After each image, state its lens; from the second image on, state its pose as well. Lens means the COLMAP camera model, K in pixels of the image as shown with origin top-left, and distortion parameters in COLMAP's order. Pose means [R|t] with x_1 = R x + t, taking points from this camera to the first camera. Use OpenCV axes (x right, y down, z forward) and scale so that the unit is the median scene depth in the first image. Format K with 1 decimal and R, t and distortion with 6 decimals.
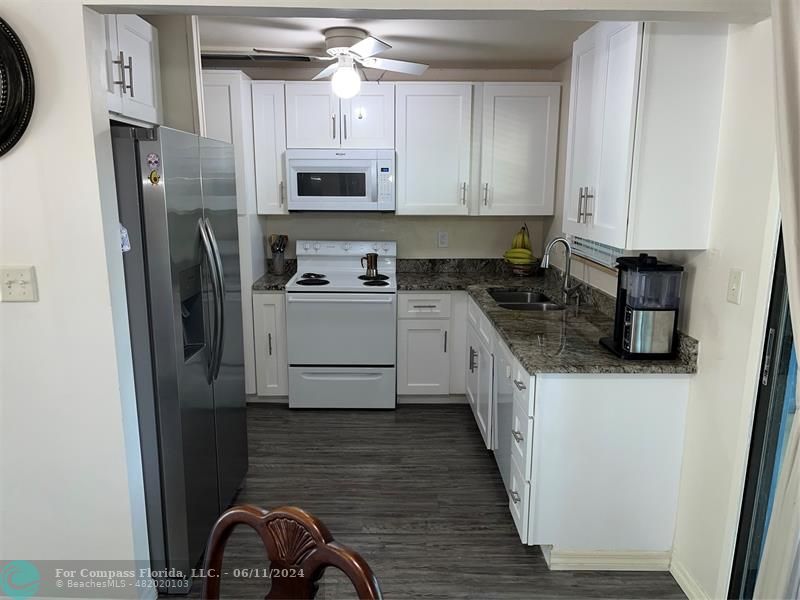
lens RADIAL K [[600.1, 0, 400.0], [0, 600.1, 300.0], [0, 0, 1]] dist [0.080495, -0.155043]
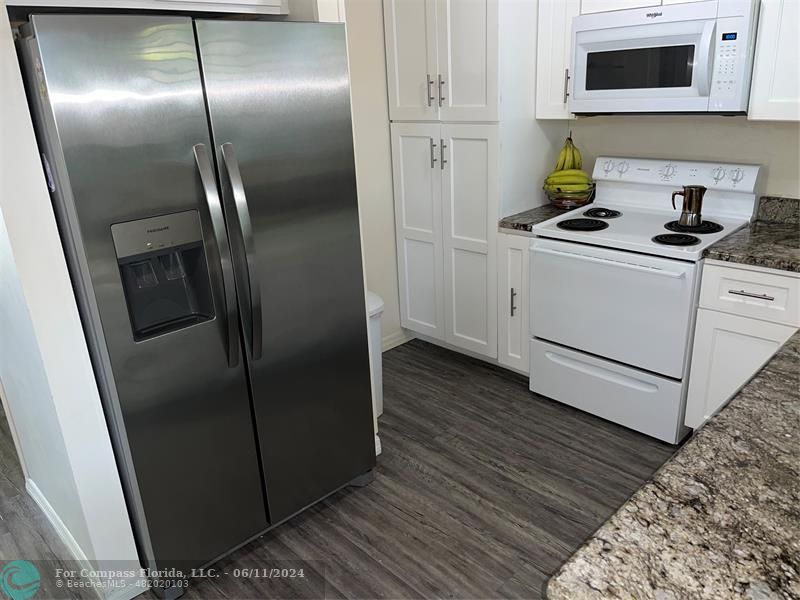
lens RADIAL K [[600.1, 0, 400.0], [0, 600.1, 300.0], [0, 0, 1]] dist [0.080495, -0.155043]
pose [[0.677025, 0.207353, -0.706146, 0.209400], [-0.080369, 0.974581, 0.209121, -0.072141], [0.731558, -0.084828, 0.676481, 0.387382]]
